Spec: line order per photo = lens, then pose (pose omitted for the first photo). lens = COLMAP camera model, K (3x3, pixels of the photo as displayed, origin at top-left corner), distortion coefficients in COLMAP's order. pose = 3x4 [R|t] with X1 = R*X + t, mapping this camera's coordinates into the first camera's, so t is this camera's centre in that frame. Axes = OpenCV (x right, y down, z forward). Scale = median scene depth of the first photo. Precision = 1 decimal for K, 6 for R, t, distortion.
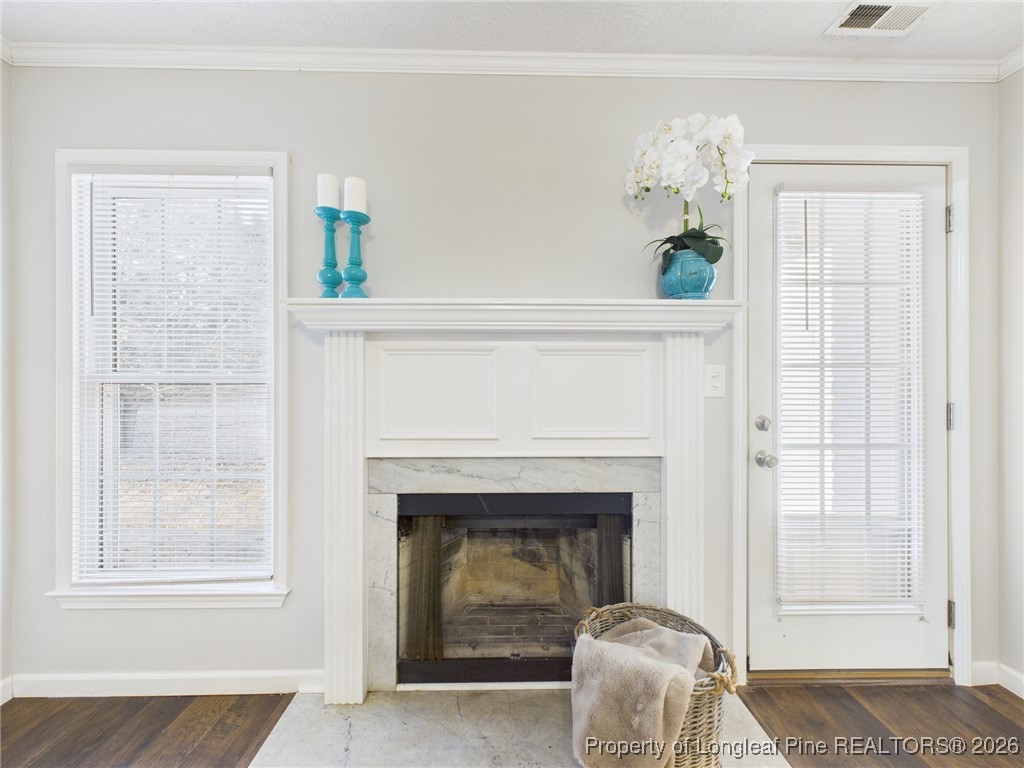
lens RADIAL K [[413.1, 0, 517.8], [0, 413.1, 383.2], [0, 0, 1]] dist [0.002584, -0.000060]
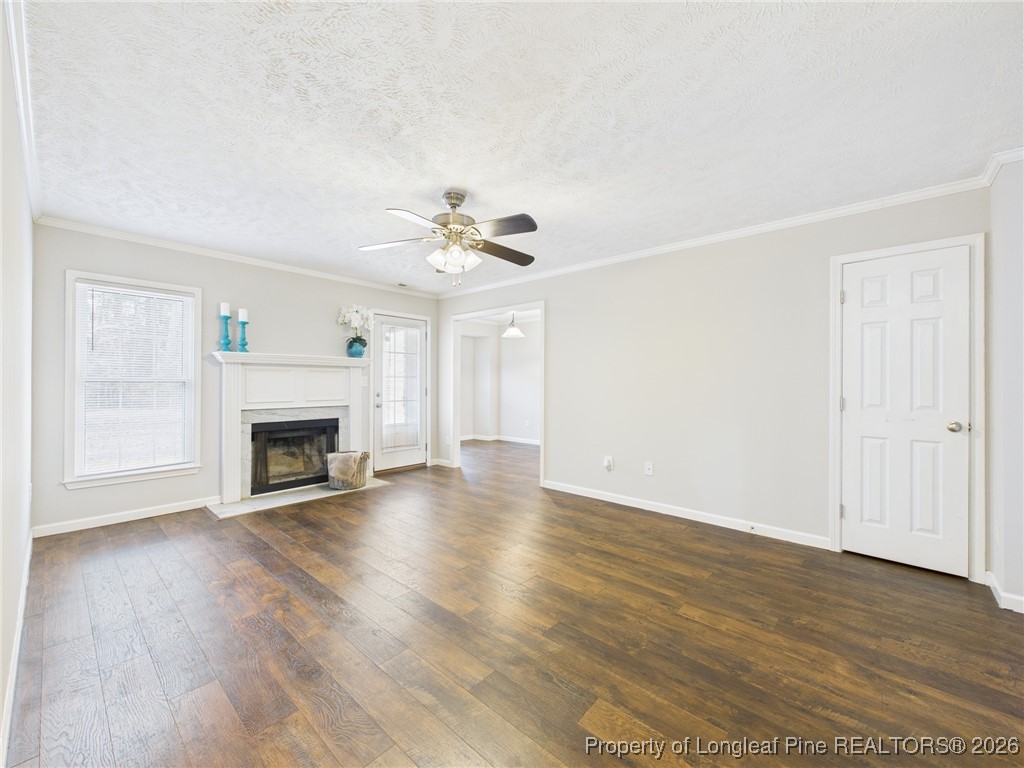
lens RADIAL K [[413.1, 0, 512.0], [0, 413.1, 379.4], [0, 0, 1]] dist [0.002584, -0.000060]
pose [[0.684811, 0.008543, 0.728670, -1.080437], [0.002908, 0.999891, -0.014456, 0.026505], [-0.728715, 0.012018, 0.684712, -2.040090]]
